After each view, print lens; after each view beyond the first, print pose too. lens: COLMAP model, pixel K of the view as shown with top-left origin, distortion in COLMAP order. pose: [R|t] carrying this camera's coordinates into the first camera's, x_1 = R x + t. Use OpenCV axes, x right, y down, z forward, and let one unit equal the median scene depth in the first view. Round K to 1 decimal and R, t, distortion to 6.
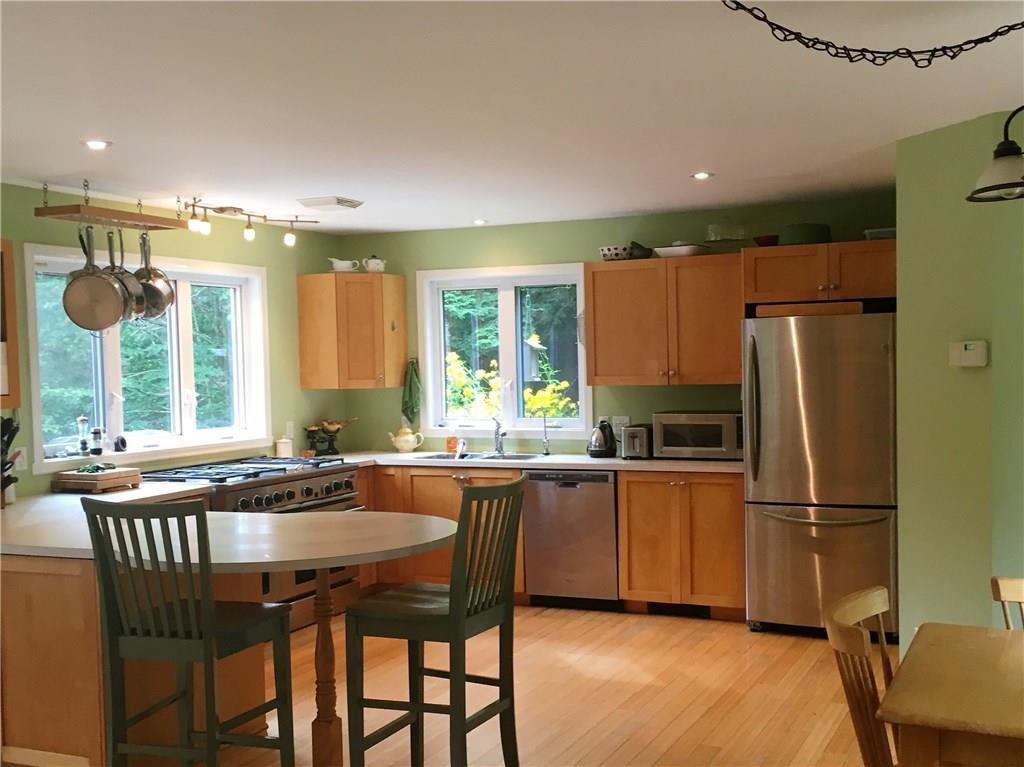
lens RADIAL K [[884.8, 0, 553.7], [0, 884.8, 382.1], [0, 0, 1]] dist [0.012248, 0.002528]
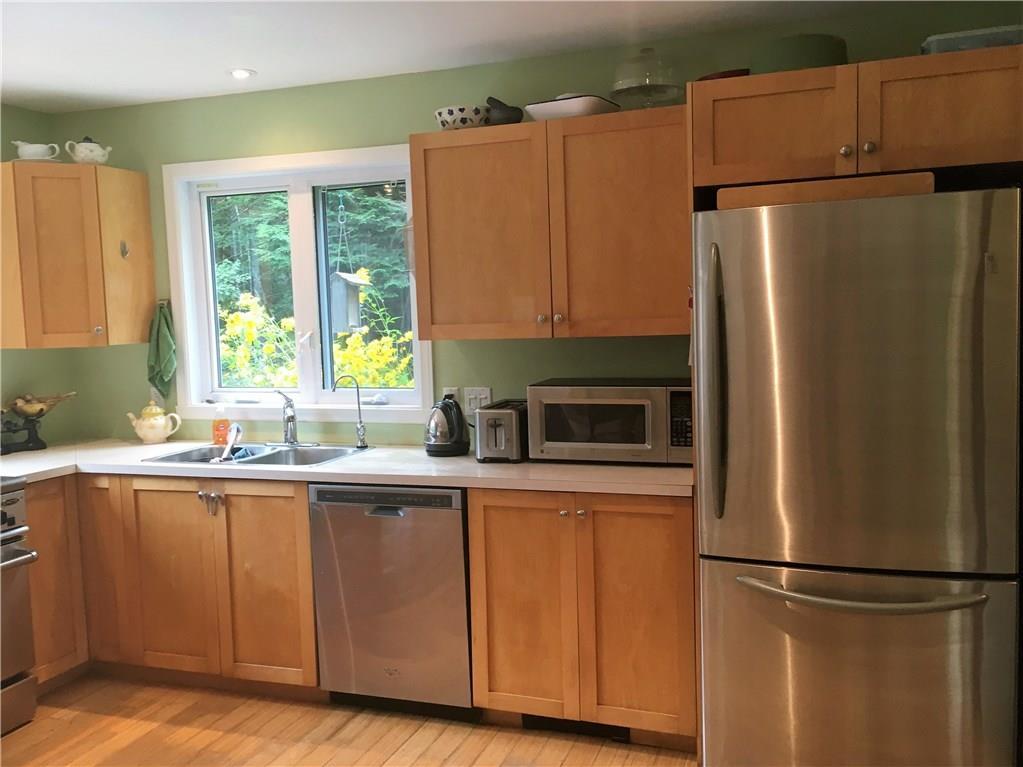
lens RADIAL K [[883.9, 0, 553.2], [0, 883.9, 382.1], [0, 0, 1]] dist [0.012248, 0.002528]
pose [[0.989779, -0.019213, 0.141310, 0.041488], [0.010885, 0.998171, 0.059474, -0.002129], [-0.142194, -0.057328, 0.988177, 0.373803]]
